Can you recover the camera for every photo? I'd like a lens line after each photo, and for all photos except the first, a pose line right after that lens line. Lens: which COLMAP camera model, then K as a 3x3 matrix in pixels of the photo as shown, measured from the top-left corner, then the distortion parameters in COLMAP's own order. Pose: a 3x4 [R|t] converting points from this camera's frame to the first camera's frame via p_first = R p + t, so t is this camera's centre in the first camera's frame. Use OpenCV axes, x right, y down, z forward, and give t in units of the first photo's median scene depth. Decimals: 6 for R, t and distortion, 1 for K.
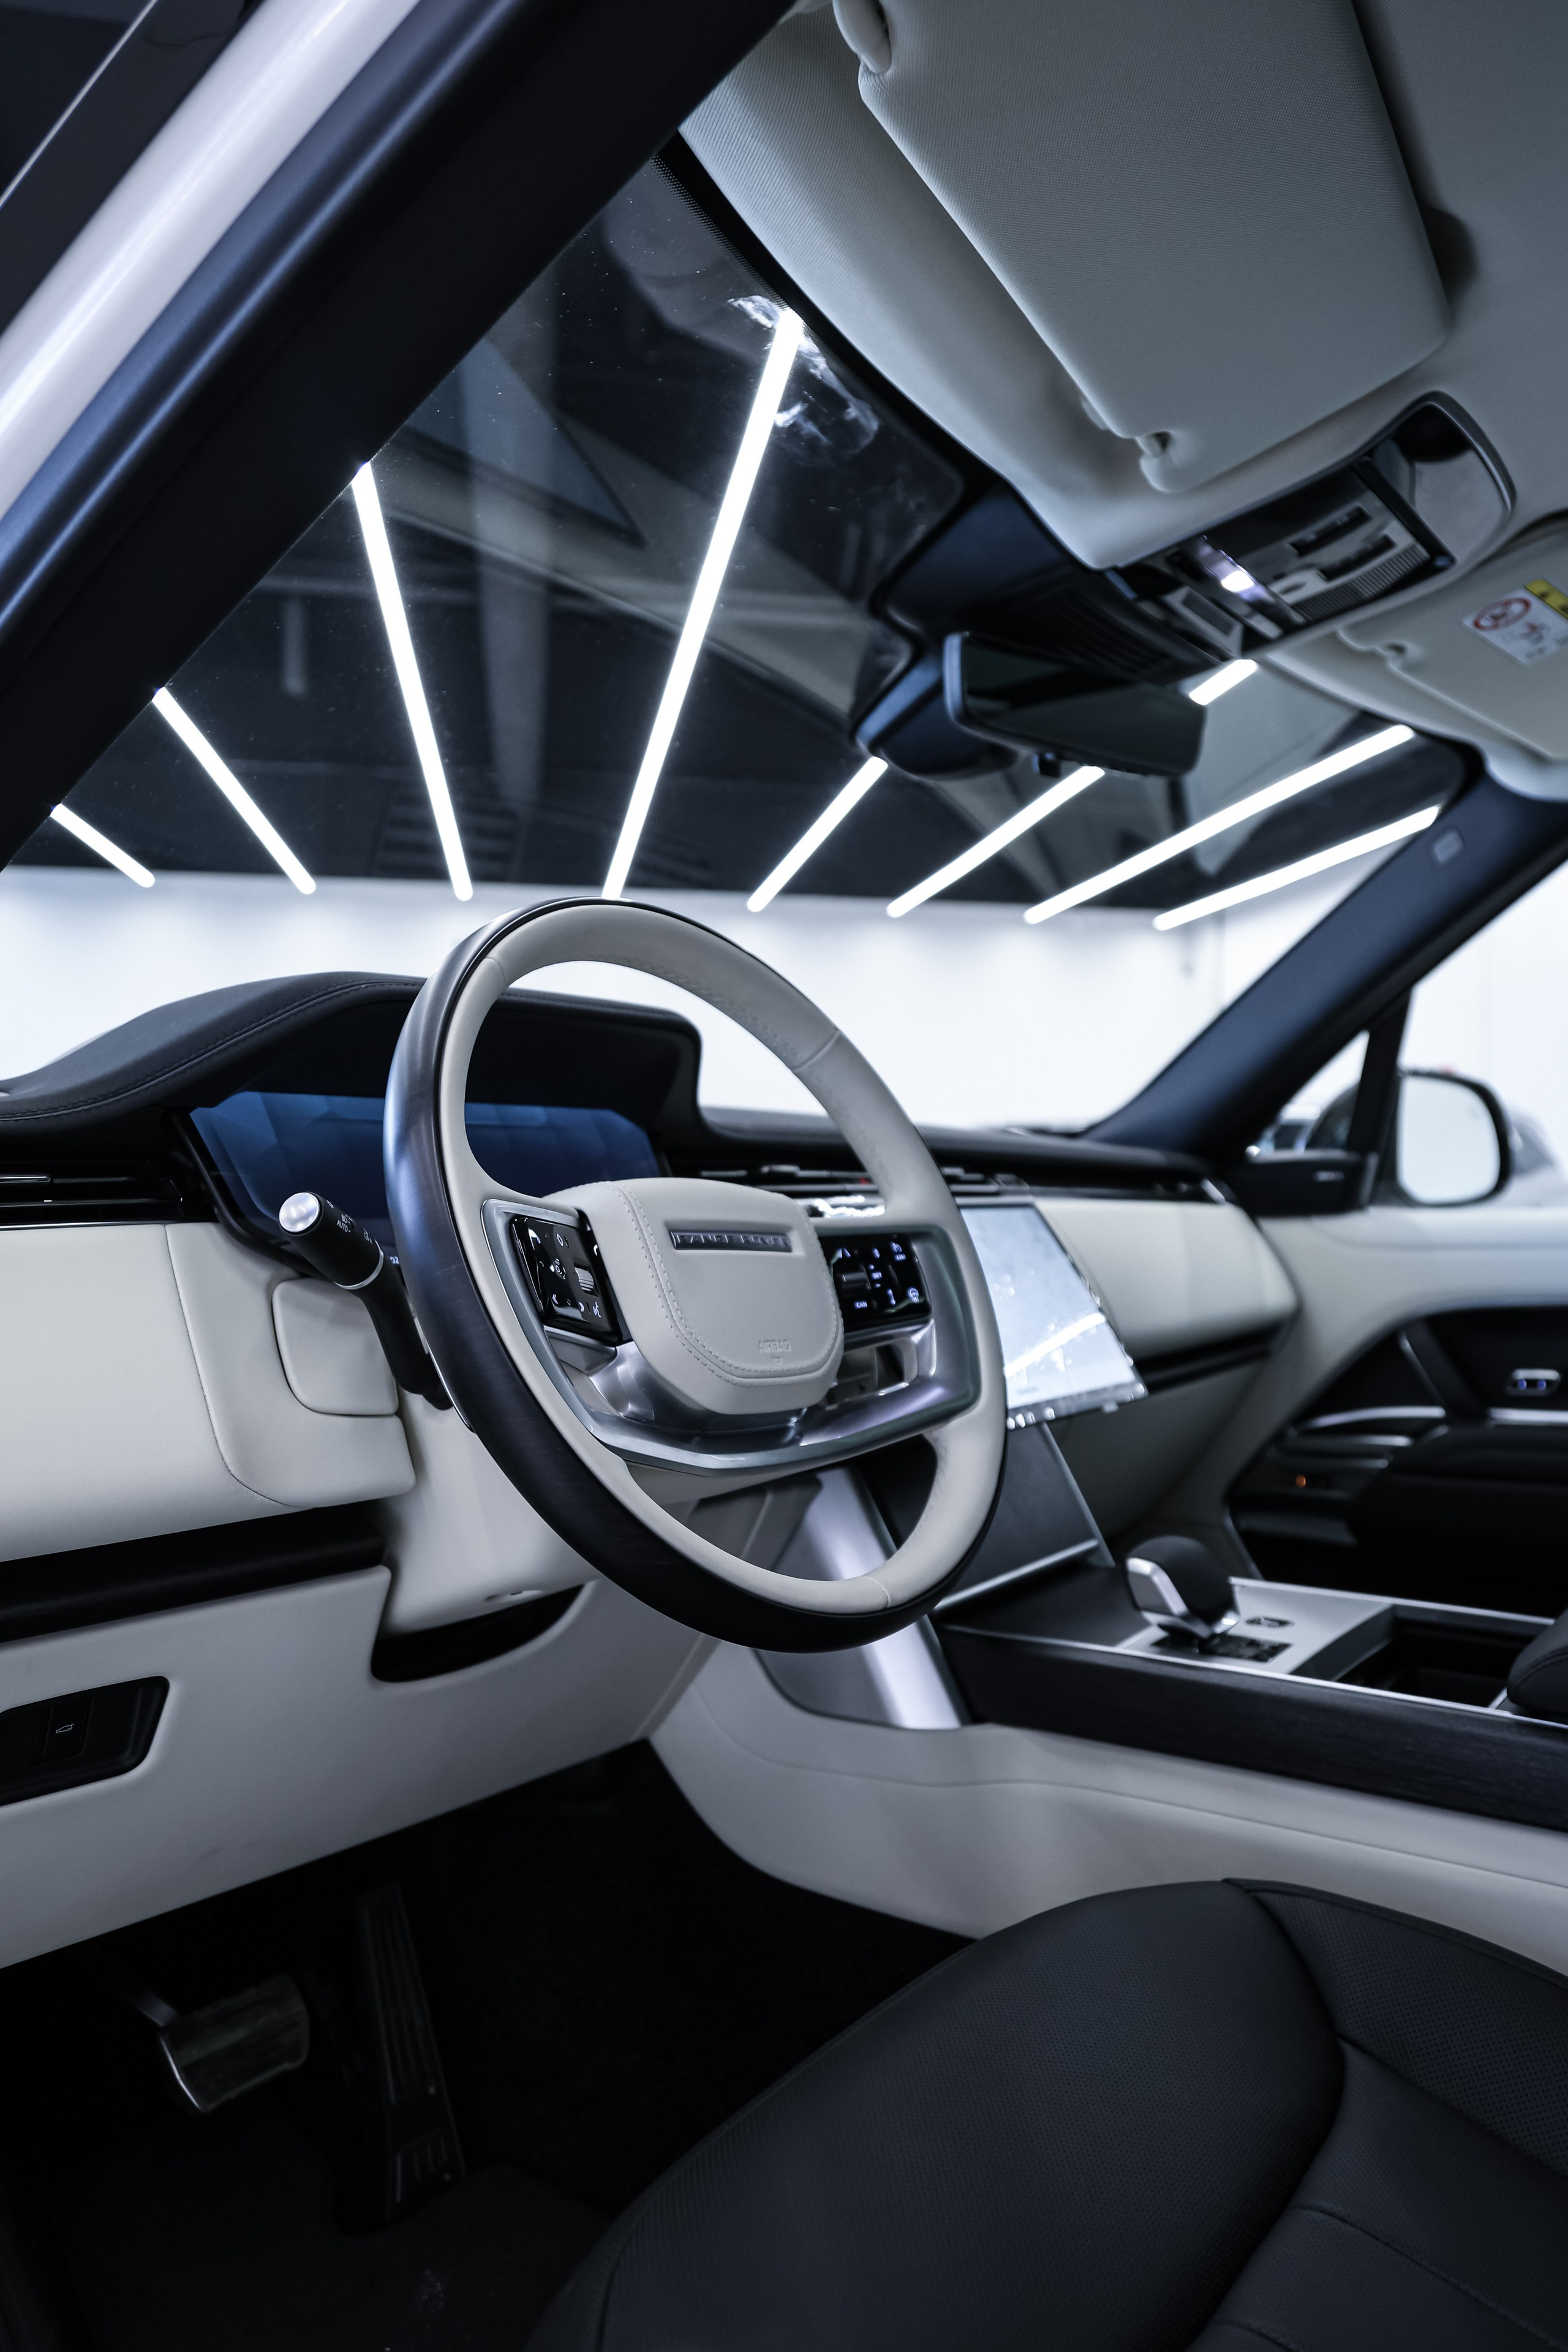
lens RADIAL K [[1563.2, 0, 784.0], [0, 1563.2, 1176.0], [0, 0, 1]] dist [0.002357, 0.001594]
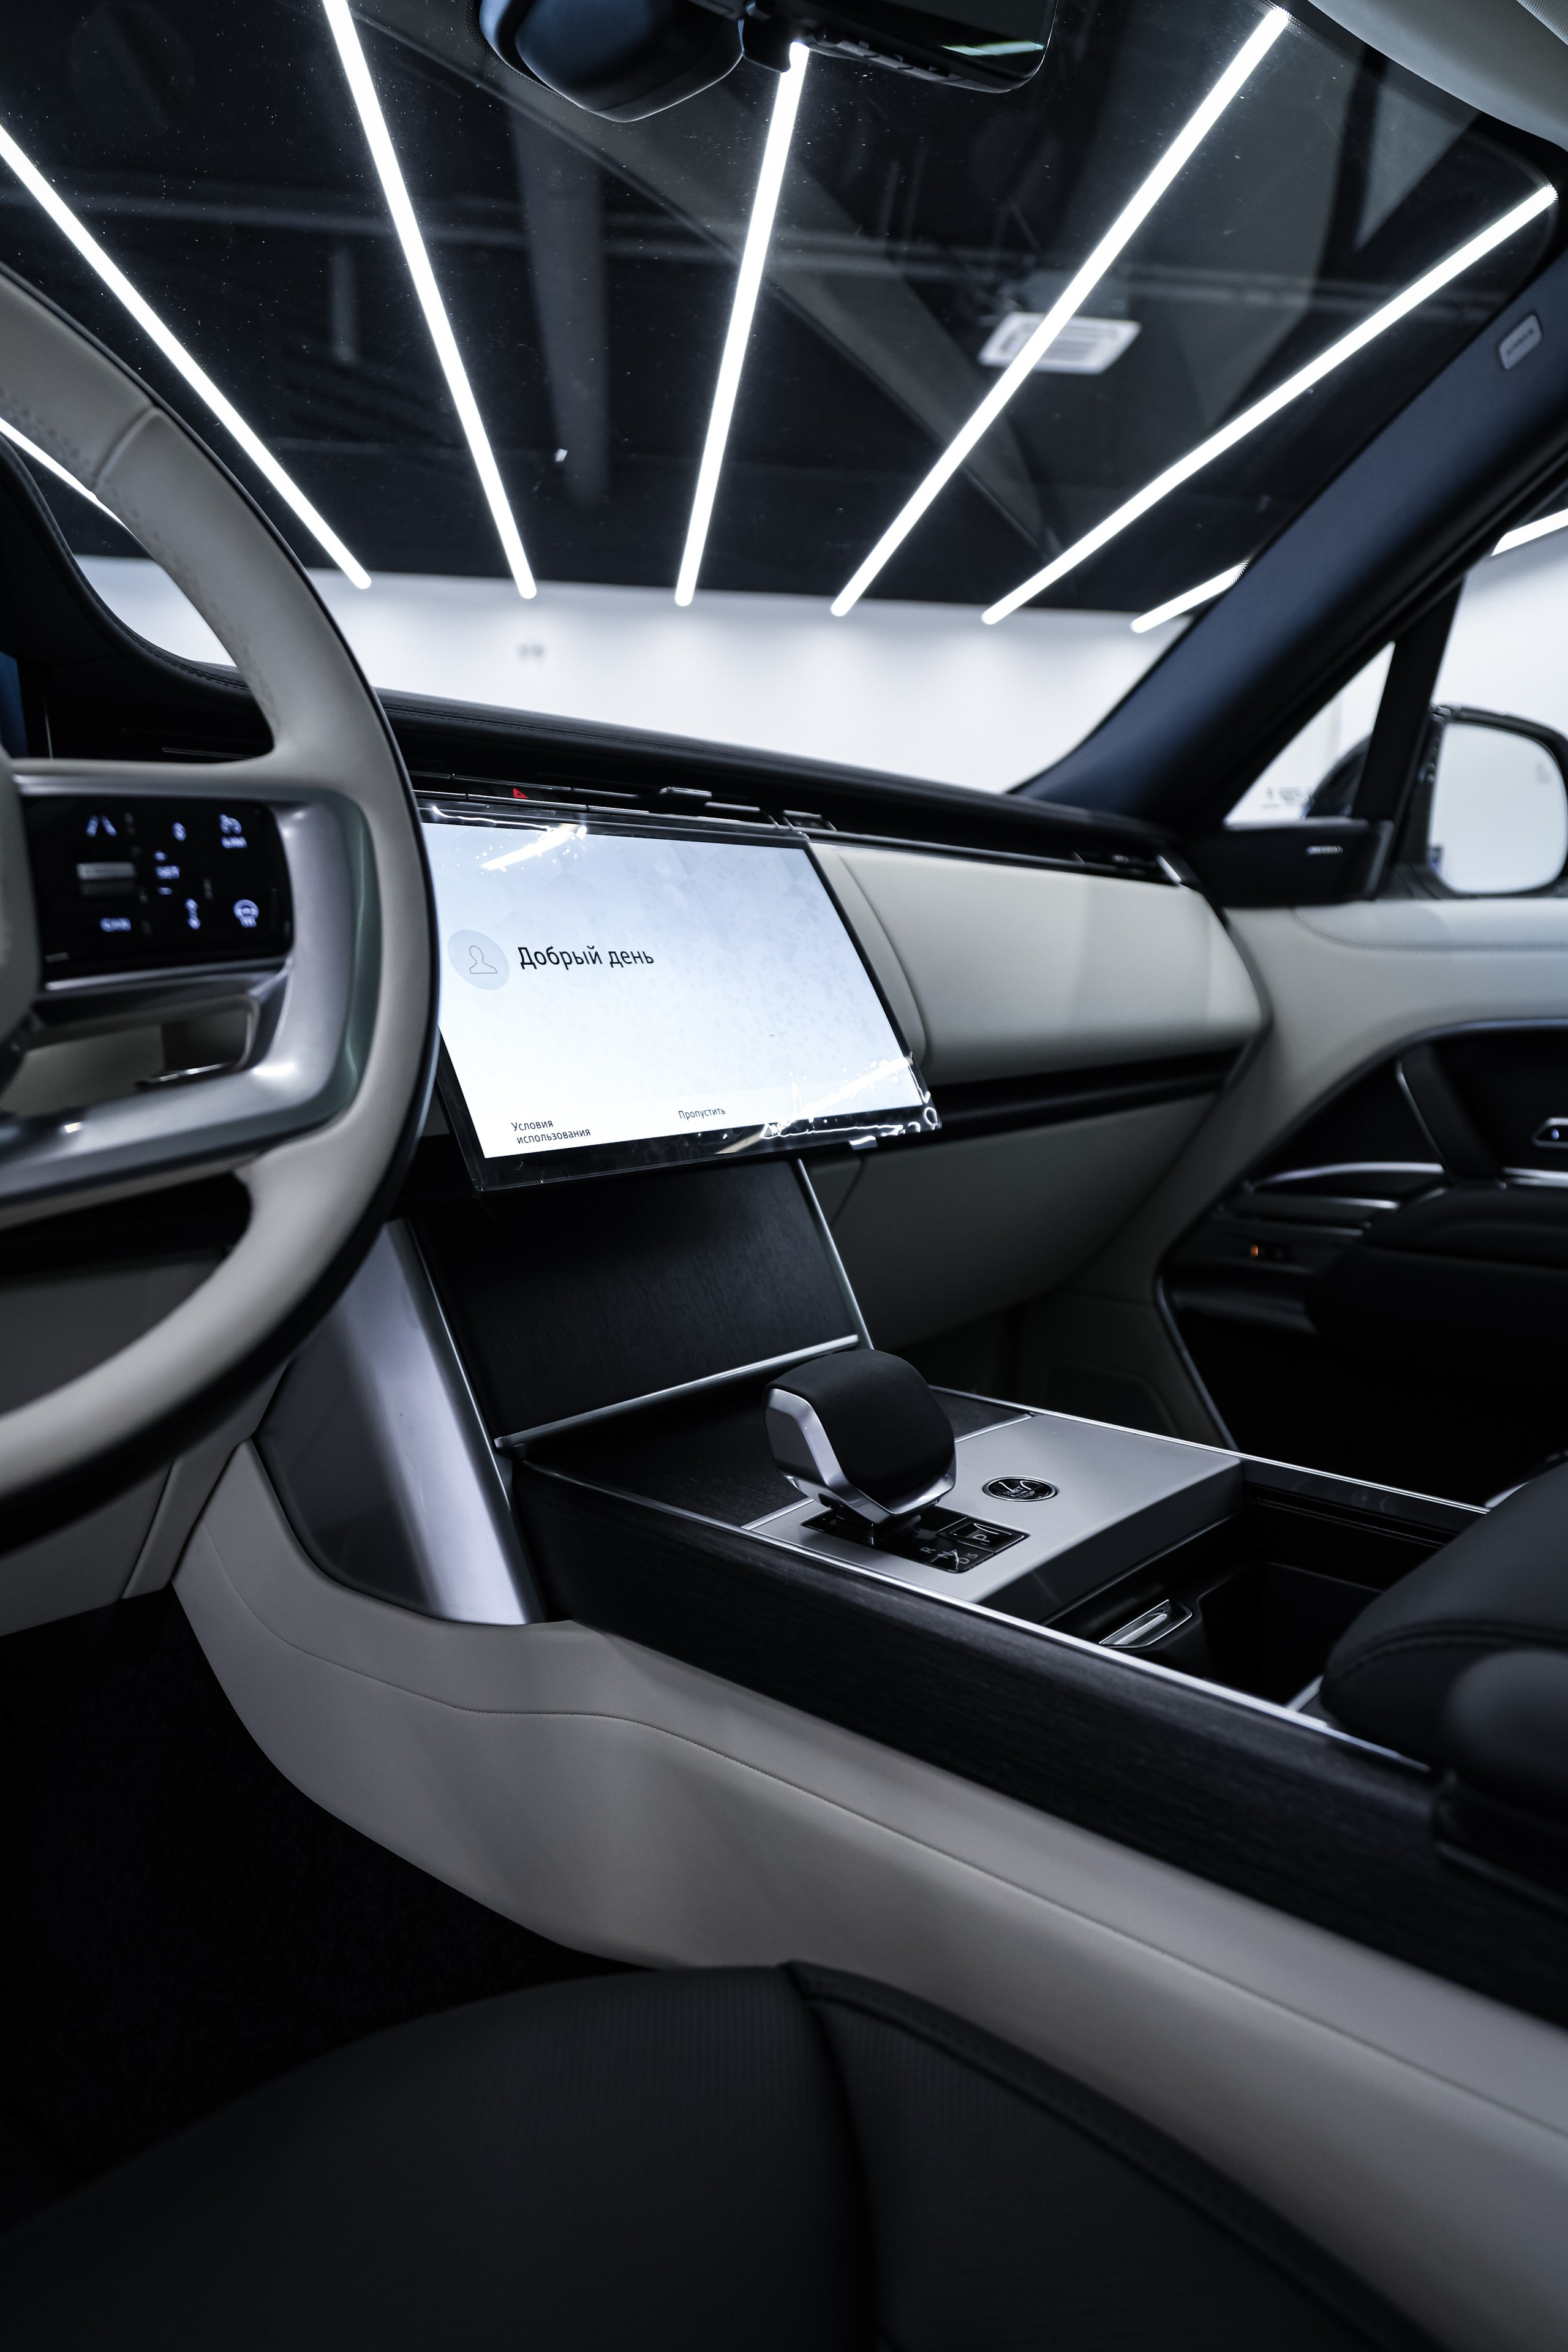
lens RADIAL K [[1566.6, 0, 779.6], [0, 1566.6, 1148.6], [0, 0, 1]] dist [-0.001404, -0.000142]
pose [[0.997533, 0.033696, -0.061581, 0.217455], [-0.024016, 0.988139, 0.151670, 0.051120], [0.065961, -0.149817, 0.986511, 0.347658]]
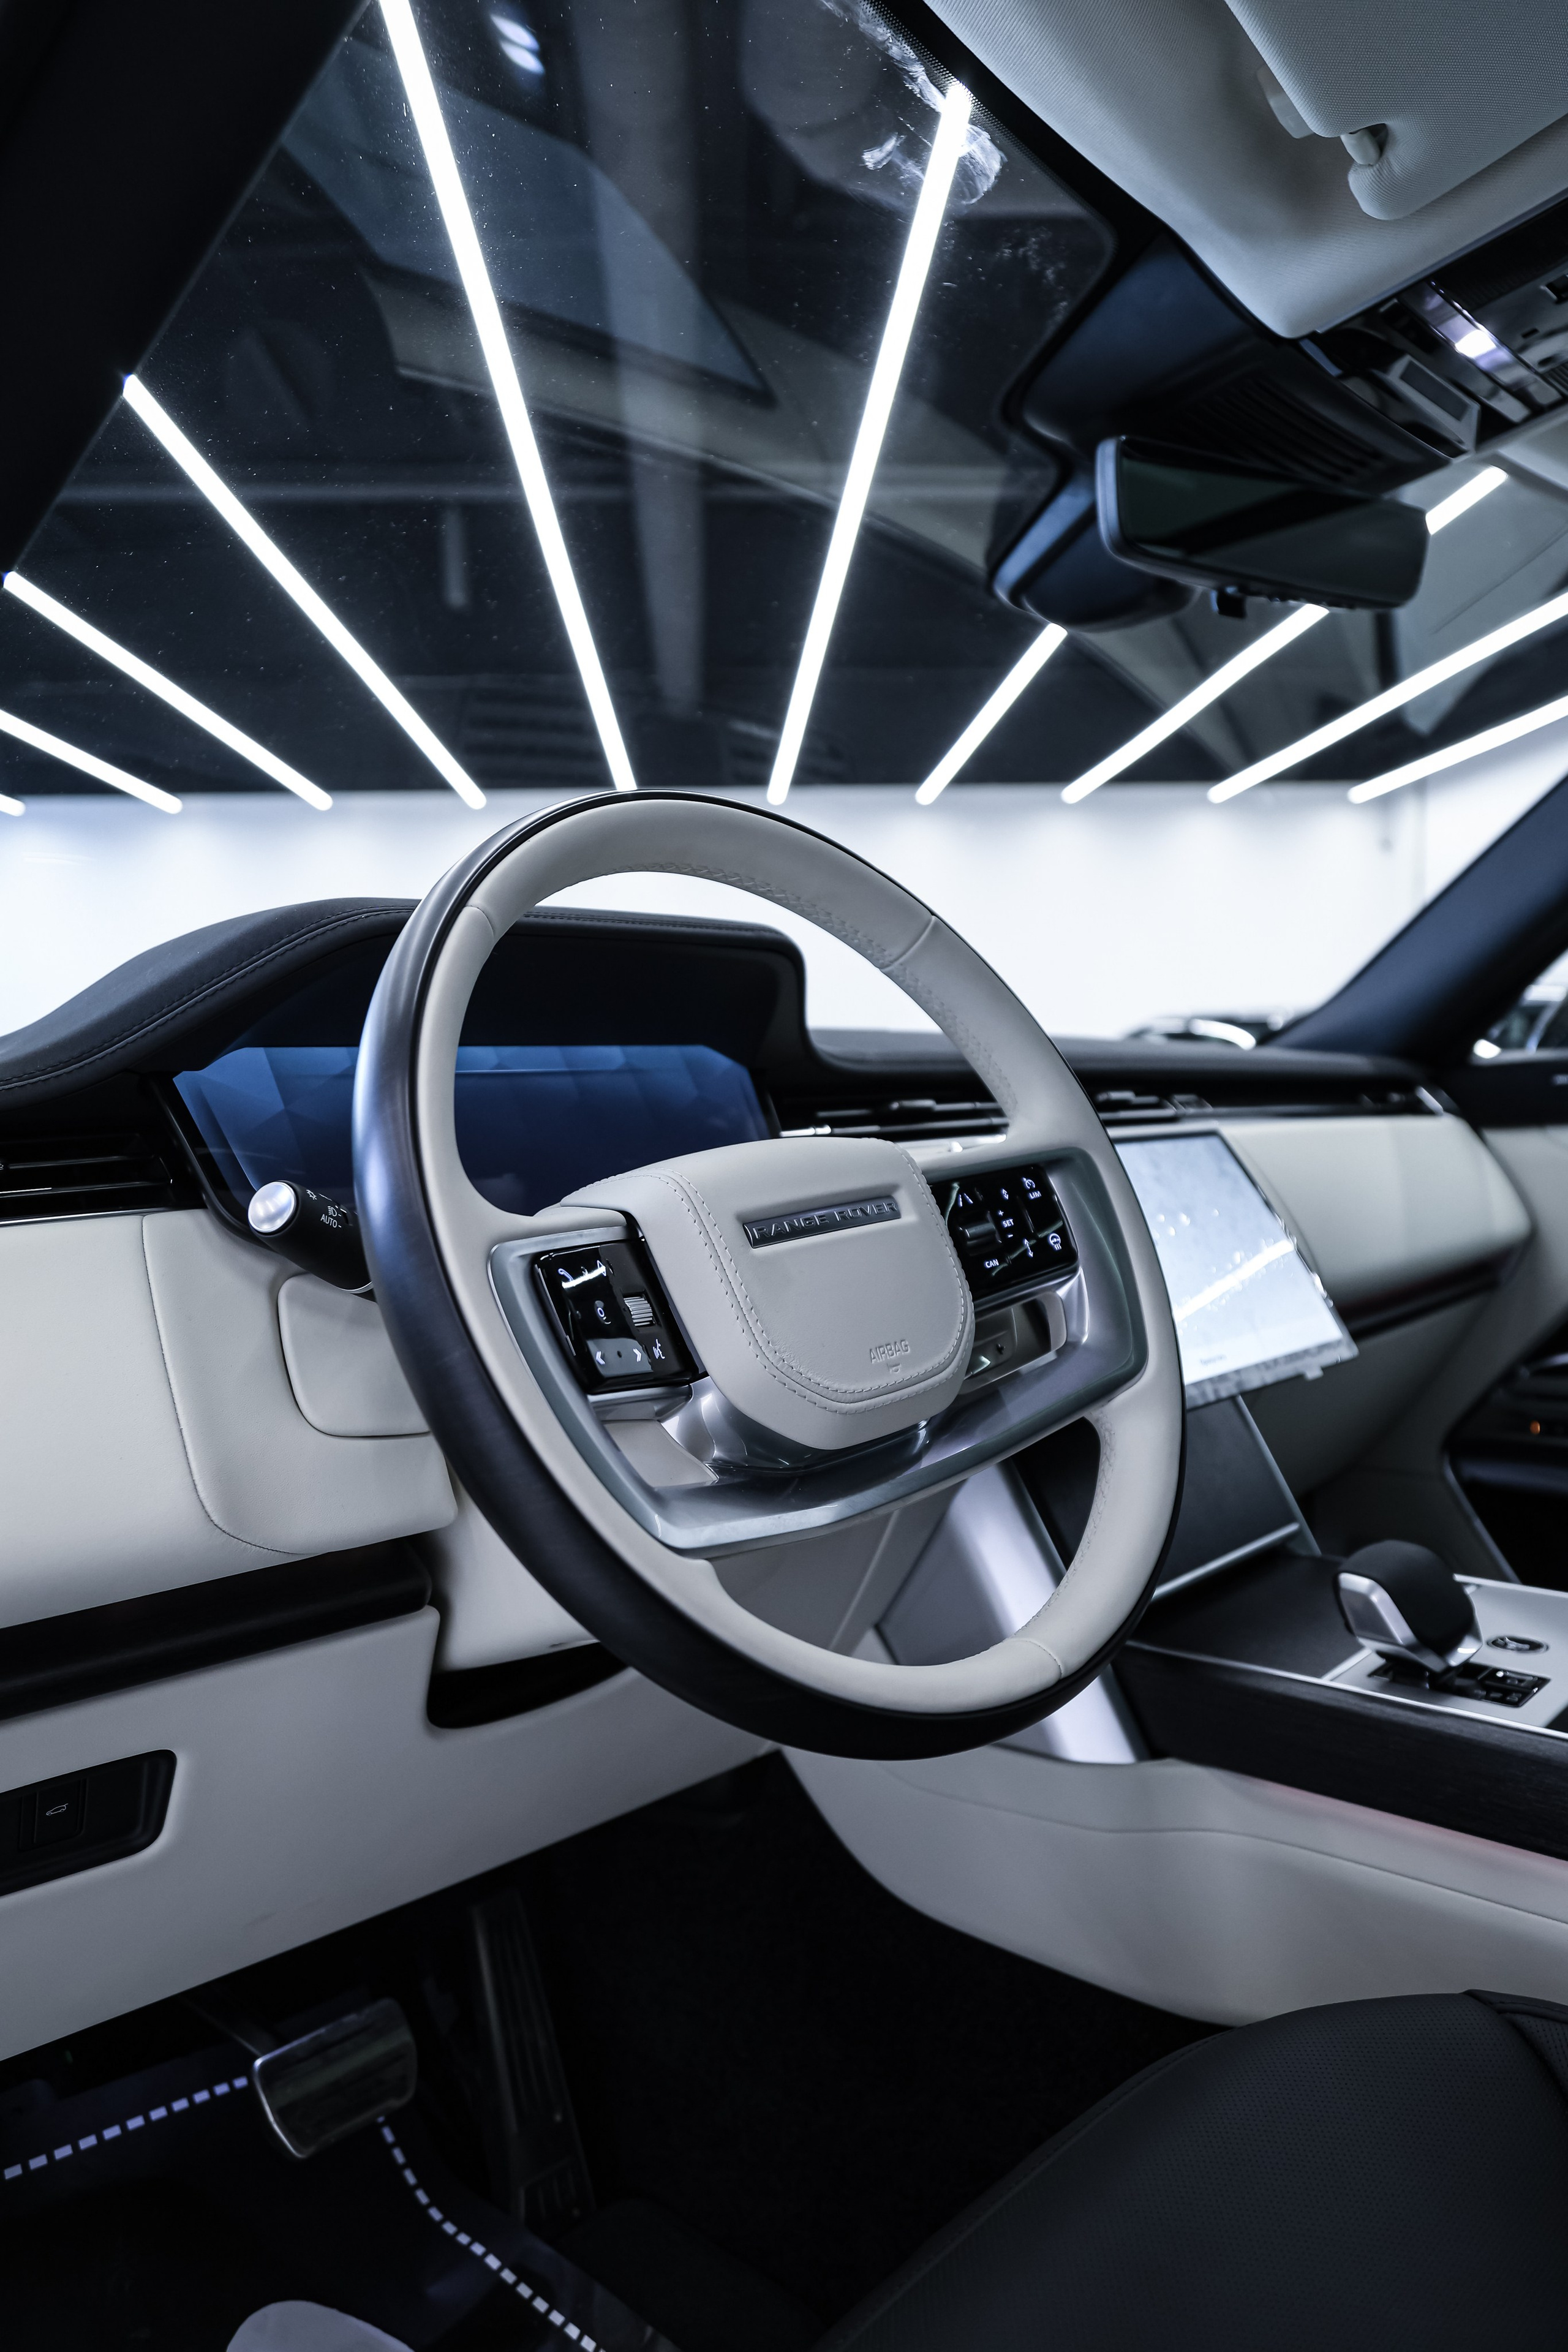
lens RADIAL K [[1563.2, 0, 784.0], [0, 1563.2, 1176.0], [0, 0, 1]] dist [0.002357, 0.001594]
pose [[0.993072, -0.021827, -0.115458, 0.024461], [0.029164, 0.997635, 0.062244, -0.020021], [0.113827, -0.065180, 0.991360, 0.137177]]
